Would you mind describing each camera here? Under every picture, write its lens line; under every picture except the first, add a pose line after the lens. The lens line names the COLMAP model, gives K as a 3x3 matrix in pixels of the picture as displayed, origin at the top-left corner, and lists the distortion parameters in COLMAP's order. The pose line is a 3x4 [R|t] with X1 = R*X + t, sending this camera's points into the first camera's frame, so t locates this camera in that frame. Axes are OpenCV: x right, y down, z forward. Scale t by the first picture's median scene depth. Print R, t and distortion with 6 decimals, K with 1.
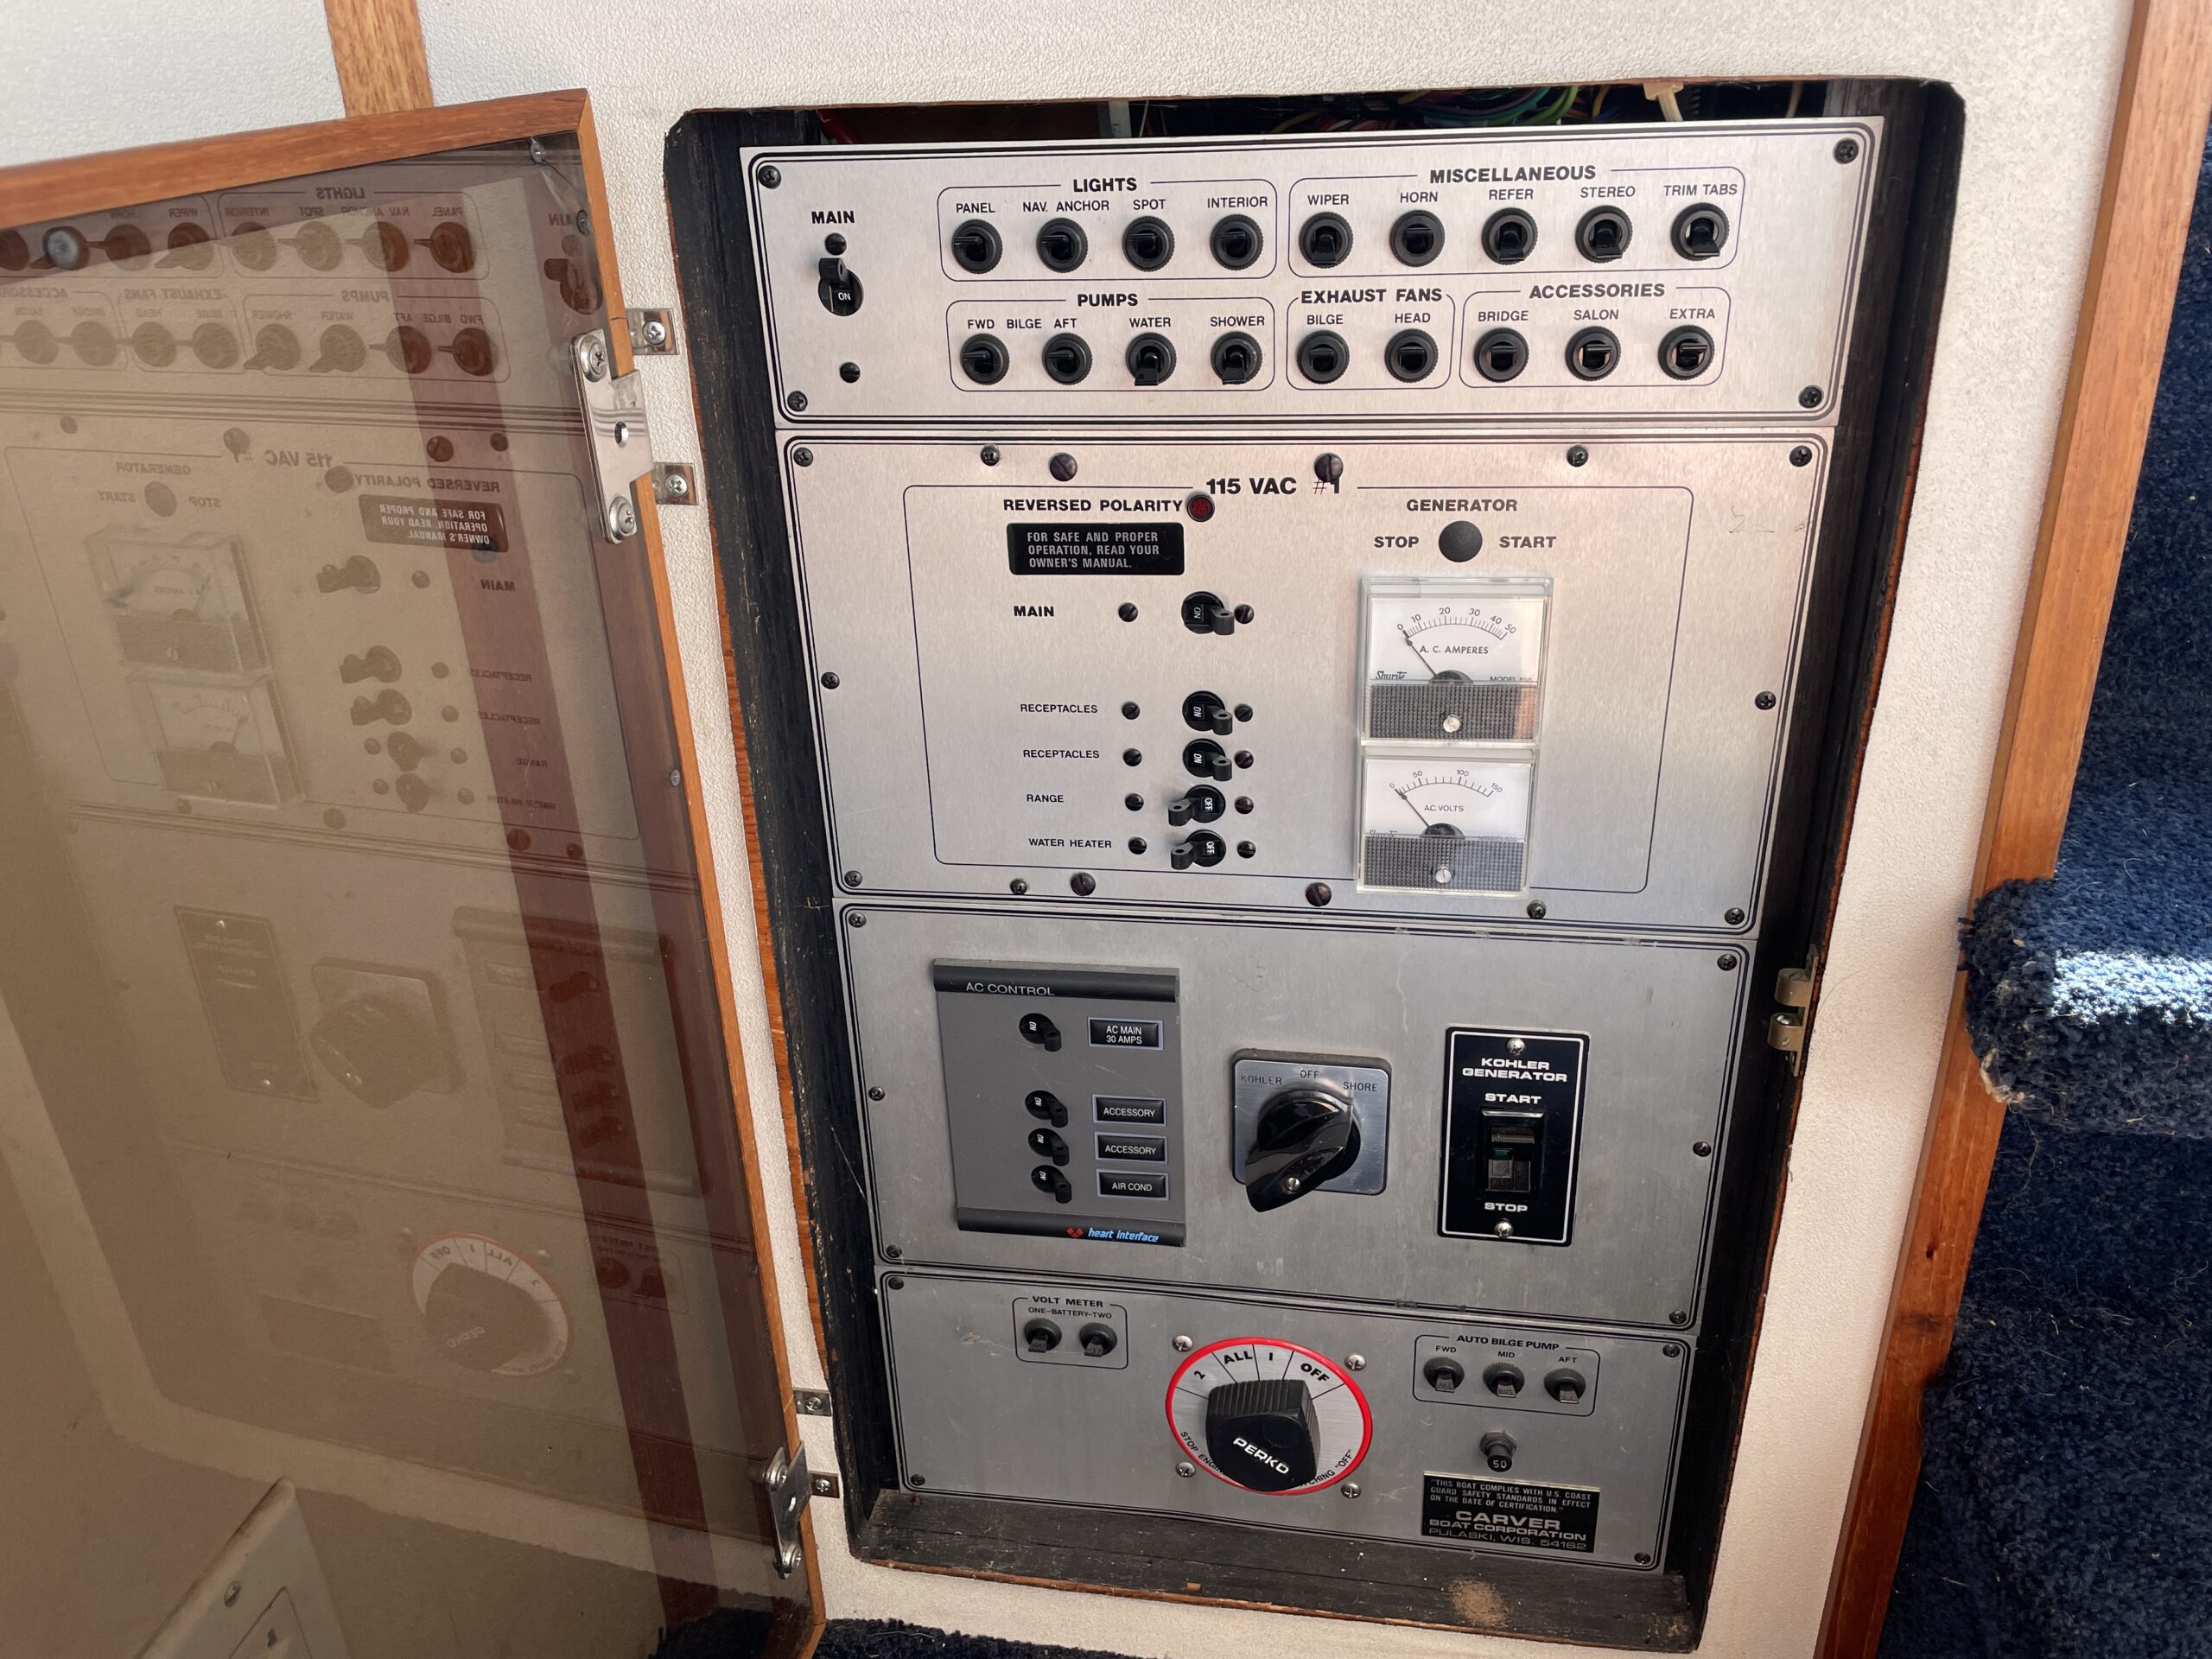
lens RADIAL K [[1681.6, 0, 1119.4], [0, 1681.6, 831.1], [0, 0, 1]] dist [0.041258, -0.060262]
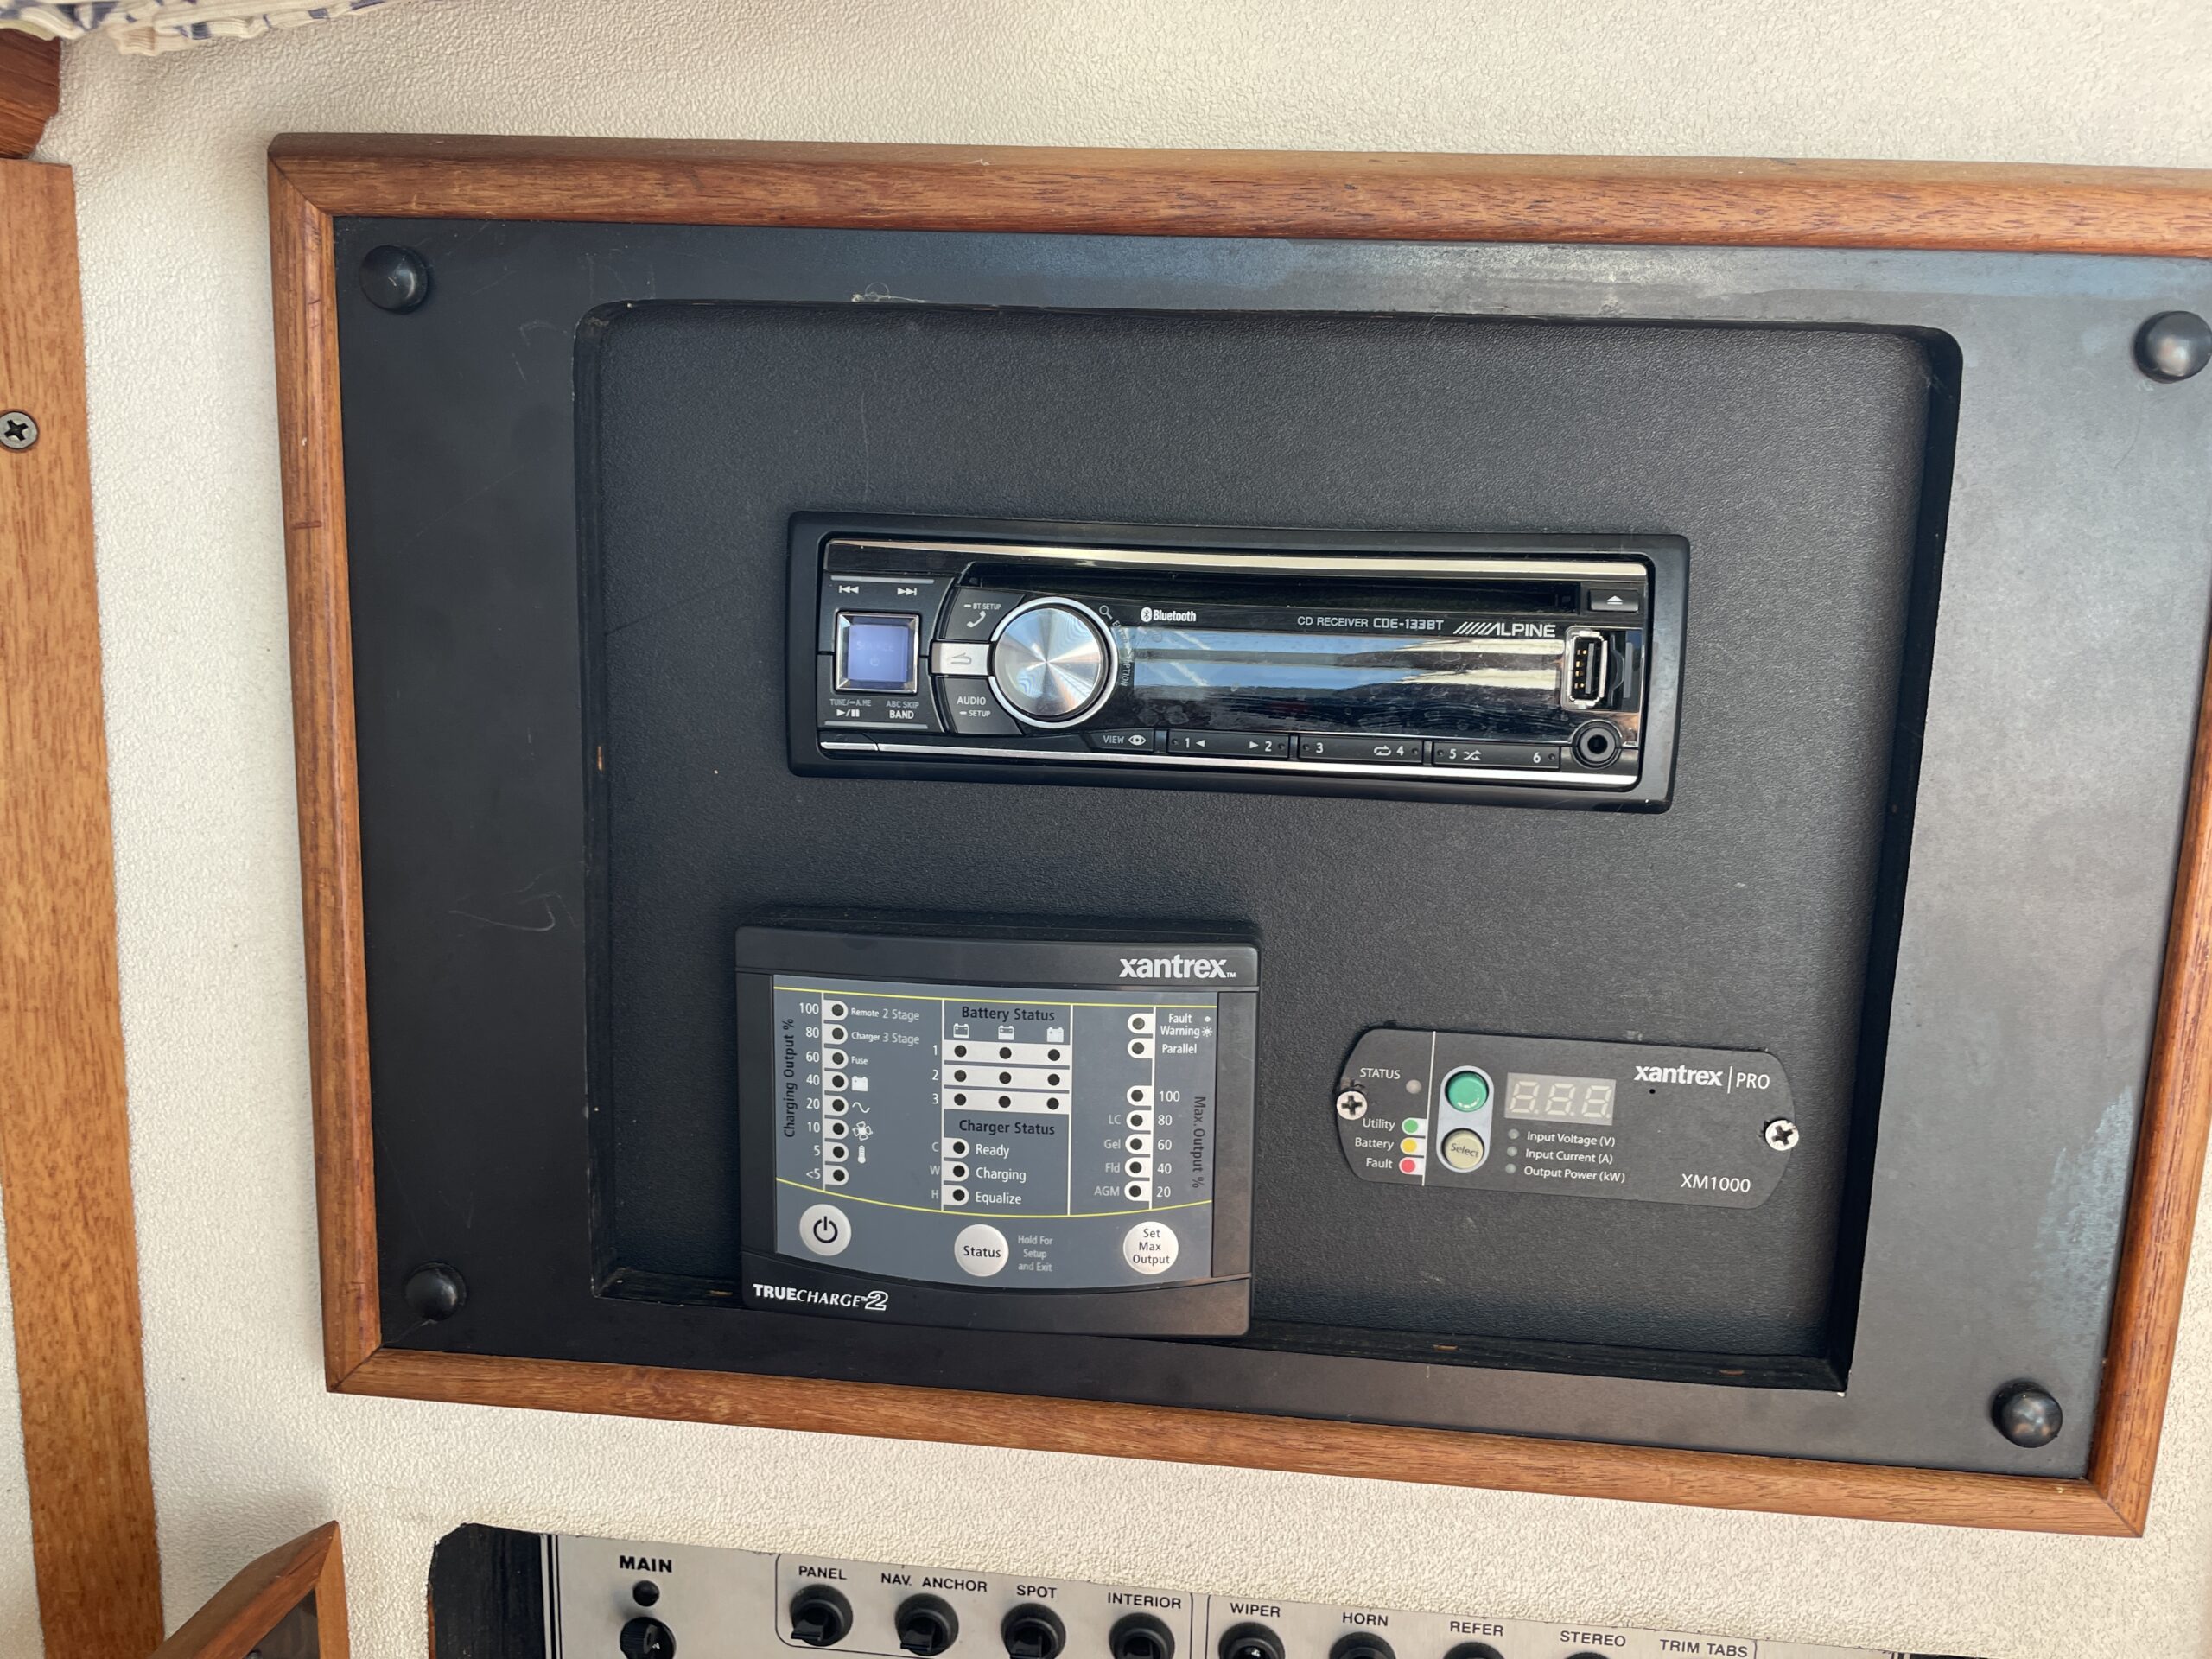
lens RADIAL K [[1681.6, 0, 1102.6], [0, 1681.6, 810.4], [0, 0, 1]] dist [0.041258, -0.060262]
pose [[0.997140, 0.054239, 0.052632, -0.015003], [-0.037647, 0.960308, -0.276390, -0.550967], [-0.065534, 0.273618, 0.959603, 0.119769]]
